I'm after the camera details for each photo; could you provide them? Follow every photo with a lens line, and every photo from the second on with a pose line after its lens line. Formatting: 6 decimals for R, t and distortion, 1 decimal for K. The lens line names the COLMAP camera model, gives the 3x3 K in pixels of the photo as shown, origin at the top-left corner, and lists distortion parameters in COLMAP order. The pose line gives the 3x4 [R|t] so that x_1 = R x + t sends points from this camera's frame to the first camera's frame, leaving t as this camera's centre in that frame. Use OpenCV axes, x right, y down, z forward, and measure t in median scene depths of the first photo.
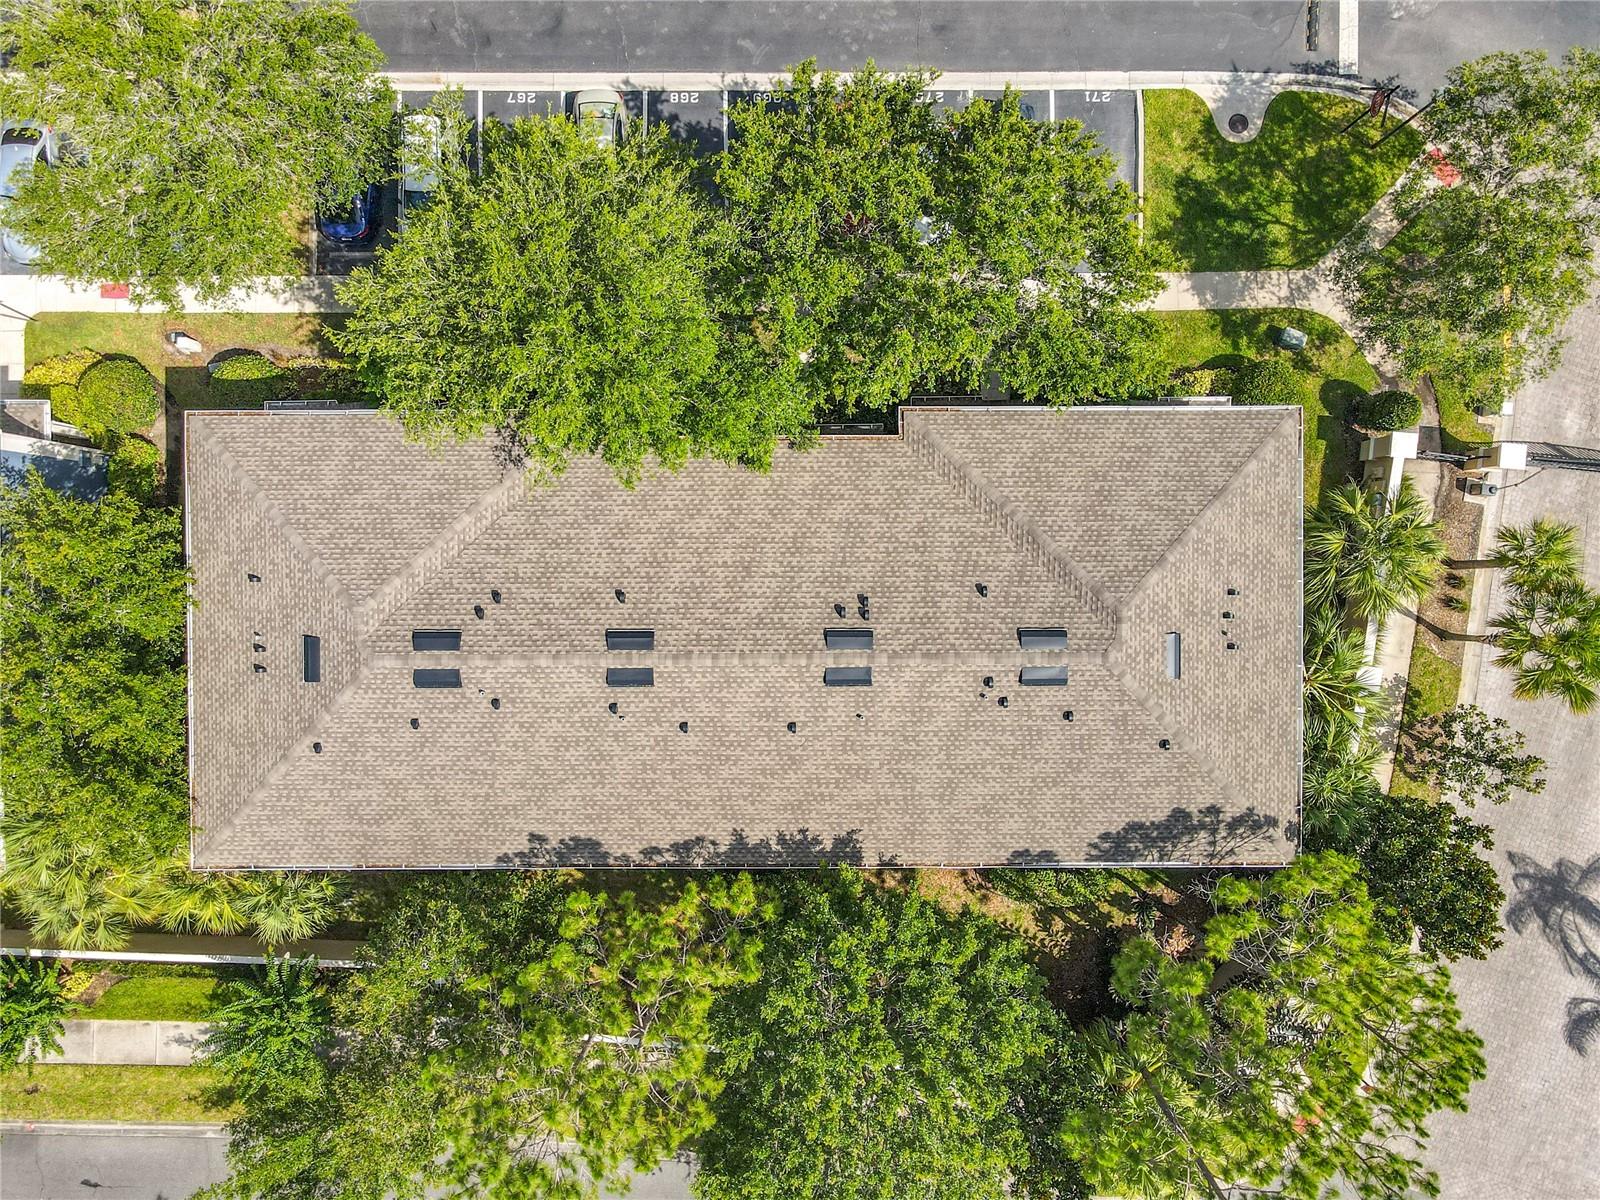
lens RADIAL K [[1121.4, 0, 800.8], [0, 1121.4, 667.0], [0, 0, 1]] dist [-0.006492, 0.034539]
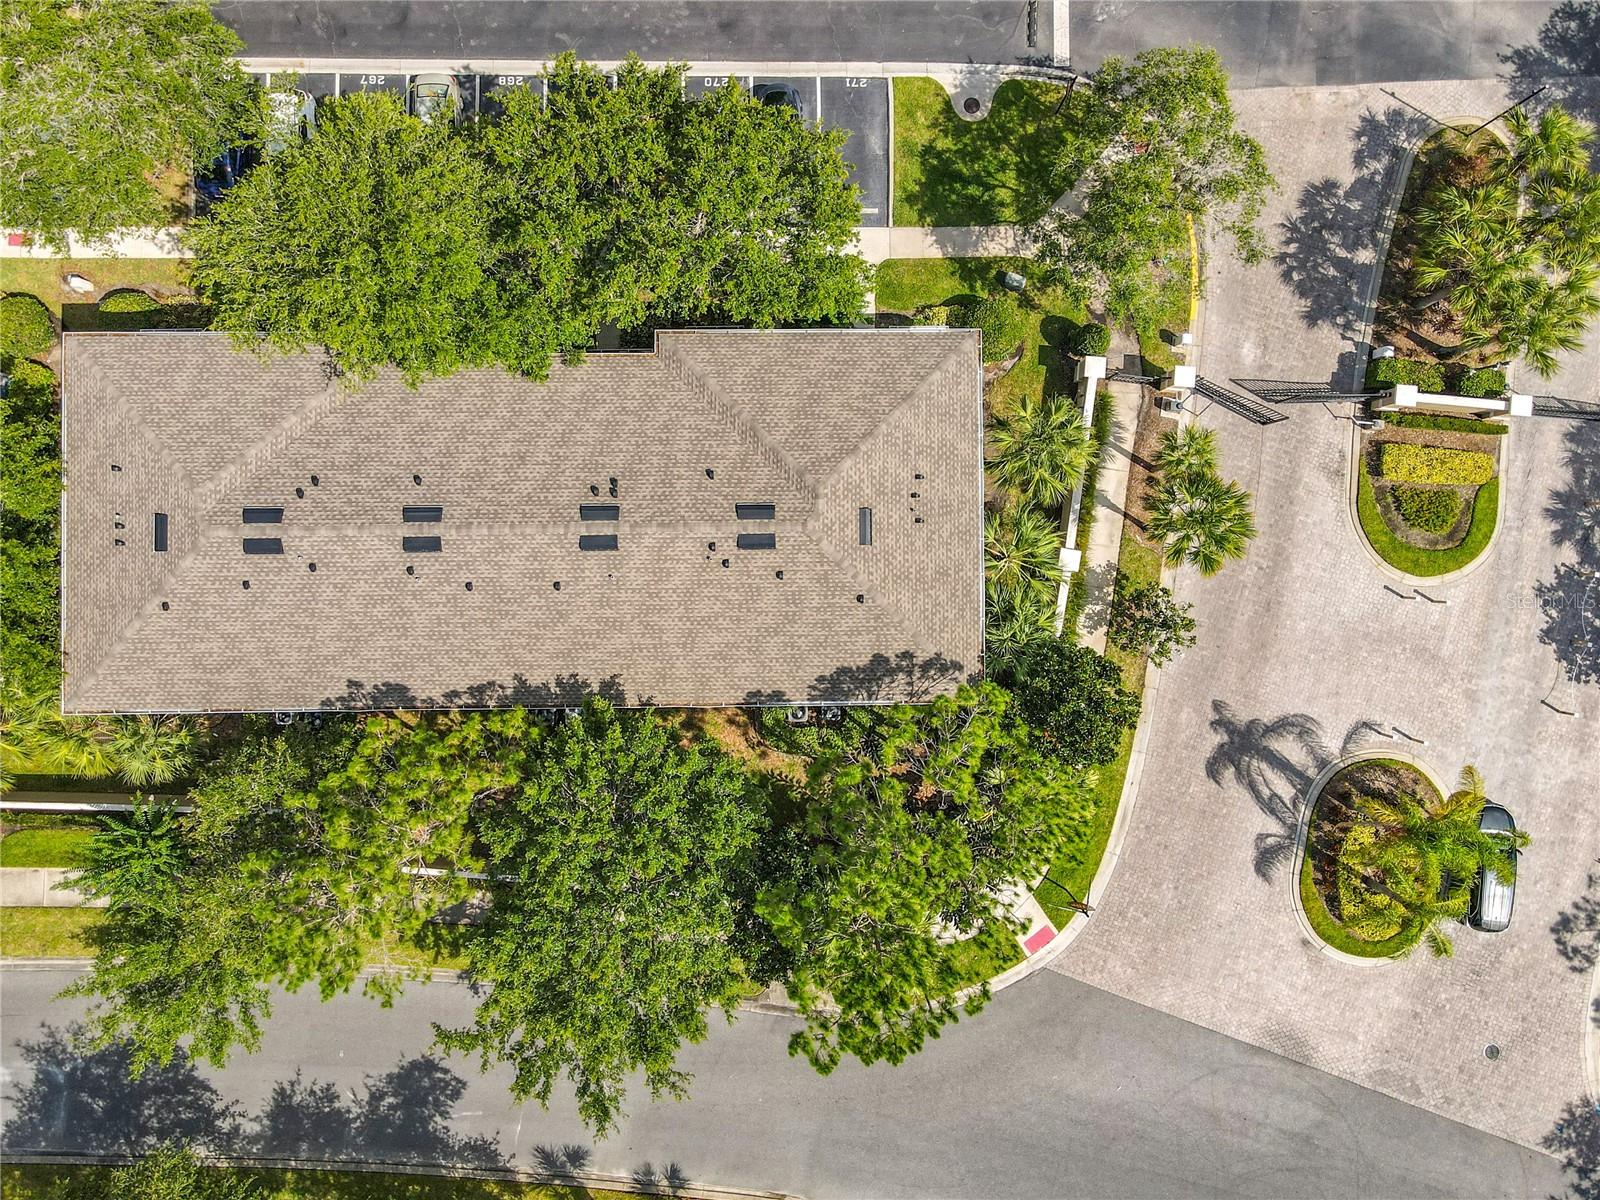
lens RADIAL K [[1112.6, 0, 800.0], [0, 1112.6, 600.0], [0, 0, 1]] dist [0.004124, 0.019163]
pose [[0.999784, -0.004541, 0.020291, 0.214693], [0.005259, 0.999357, -0.035461, 0.104549], [-0.020117, 0.035560, 0.999165, -0.204171]]
